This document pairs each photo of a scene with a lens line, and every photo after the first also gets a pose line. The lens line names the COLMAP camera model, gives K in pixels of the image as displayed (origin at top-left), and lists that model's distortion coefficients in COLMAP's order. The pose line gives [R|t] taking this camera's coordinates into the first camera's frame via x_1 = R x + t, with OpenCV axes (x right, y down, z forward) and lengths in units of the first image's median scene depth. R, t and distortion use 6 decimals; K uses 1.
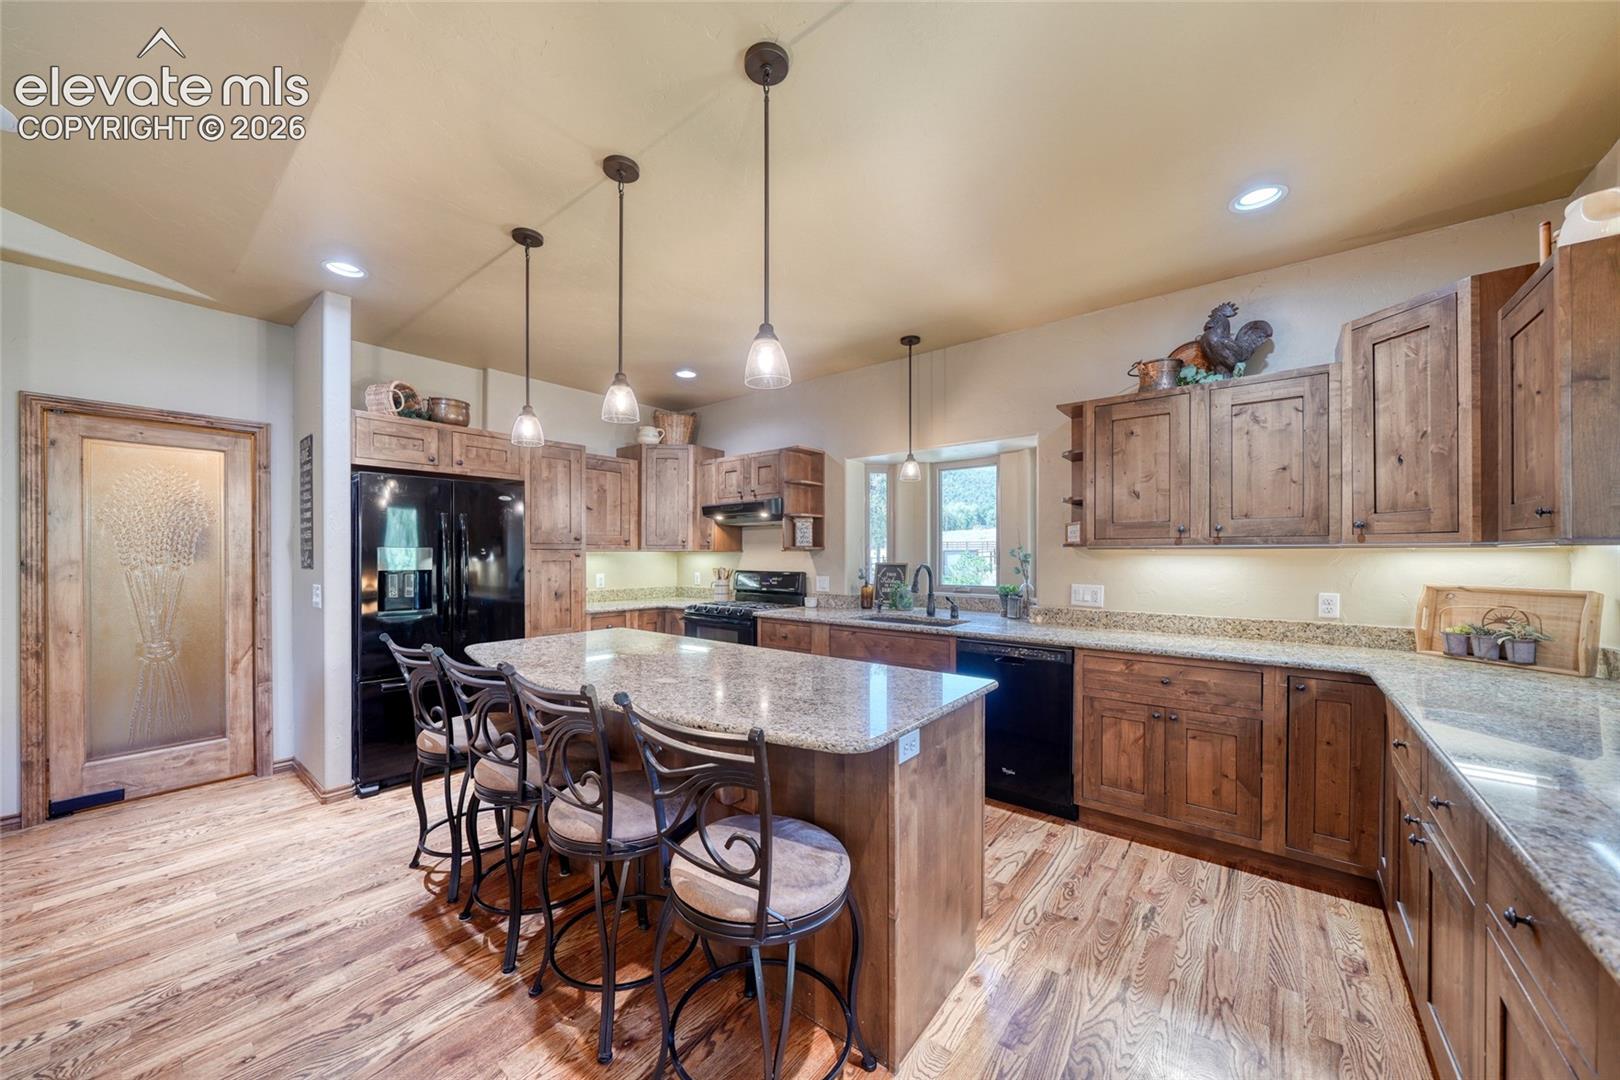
lens RADIAL K [[576.1, 0, 796.1], [0, 576.1, 555.5], [0, 0, 1]] dist [0.000314, -0.000002]
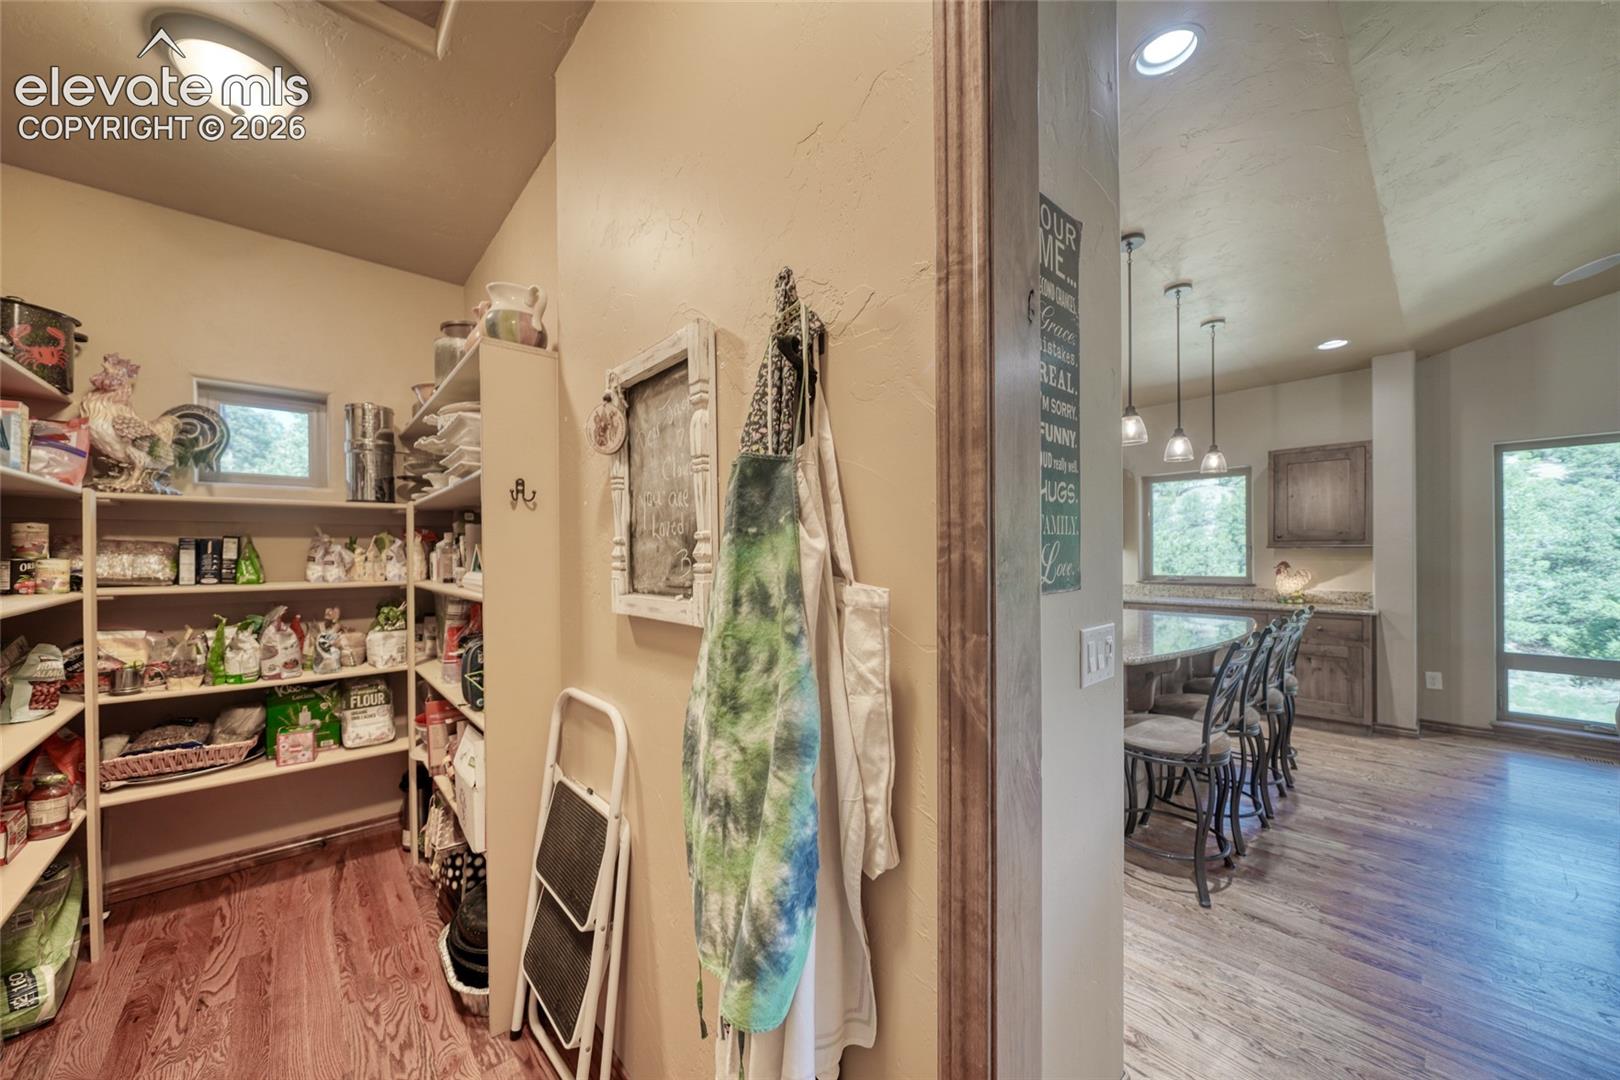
lens RADIAL K [[576.1, 0, 796.1], [0, 576.1, 555.5], [0, 0, 1]] dist [0.000314, -0.000002]
pose [[0.155395, -0.002318, 0.987850, -1.877160], [0.012909, 0.999917, 0.000315, -0.006831], [-0.987768, 0.012703, 0.155412, 1.697978]]
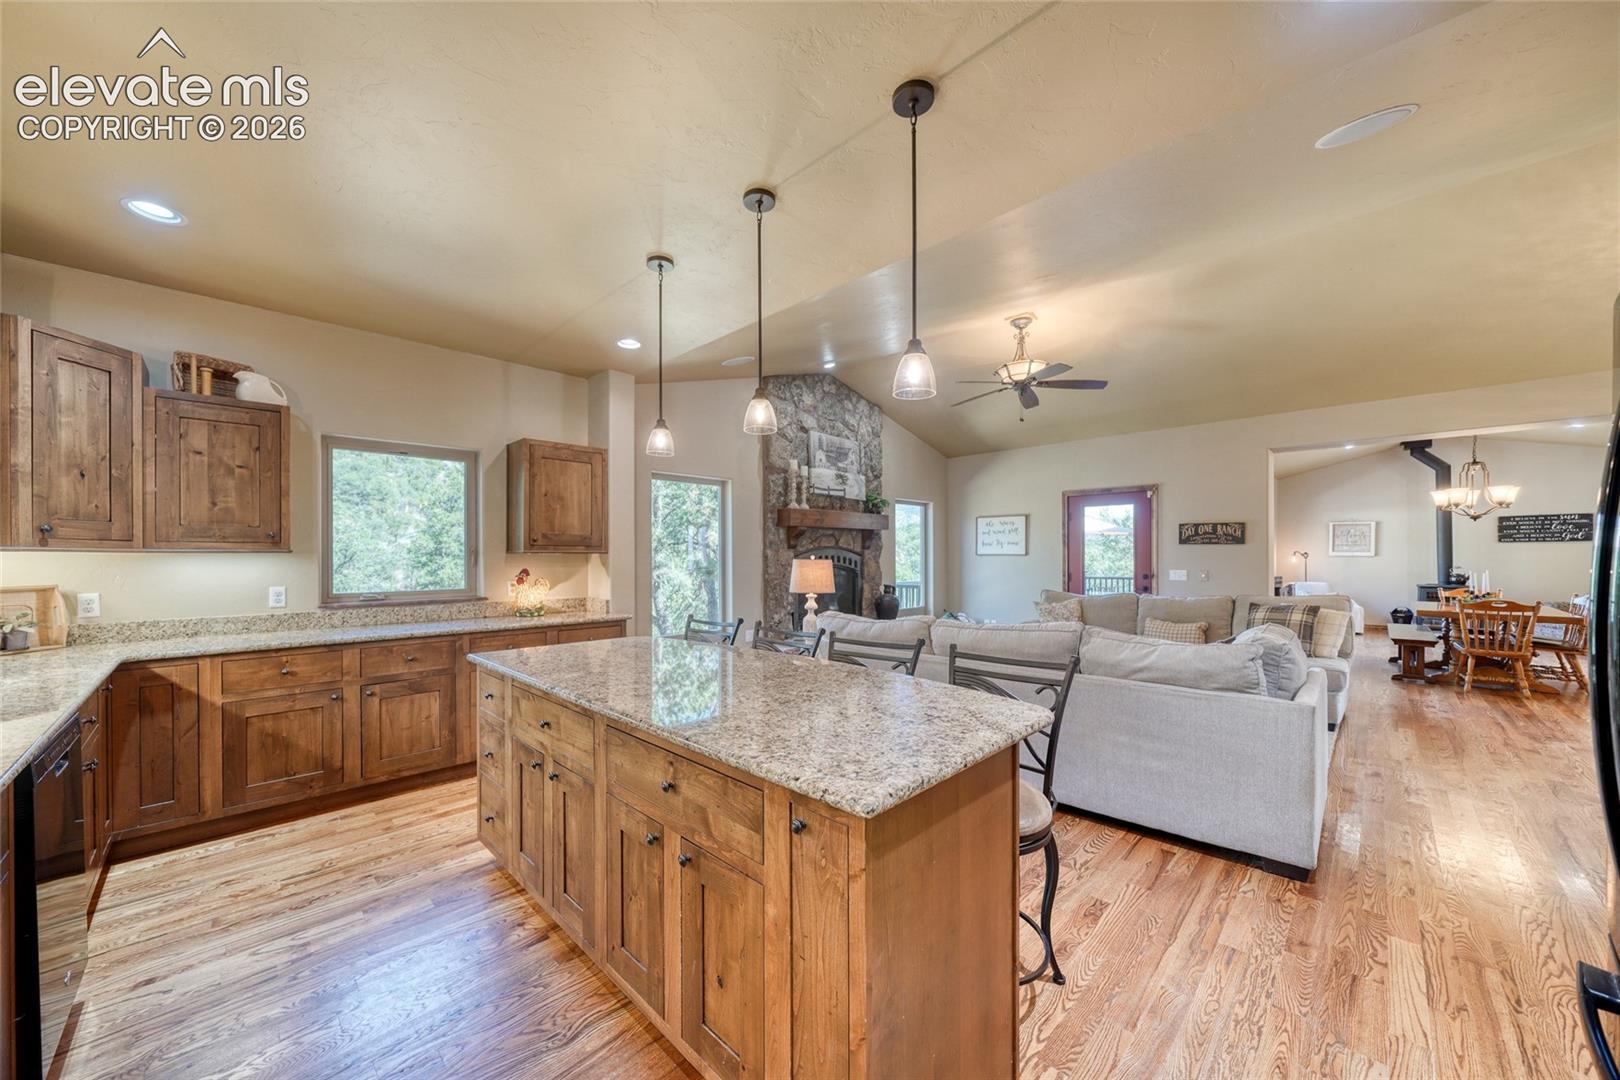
lens RADIAL K [[576.1, 0, 796.1], [0, 576.1, 555.5], [0, 0, 1]] dist [0.000314, -0.000002]
pose [[-0.994573, 0.004783, 0.103931, -0.468323], [0.005002, 0.999986, 0.001850, -0.001624], [-0.103921, 0.002360, -0.994583, 2.002723]]
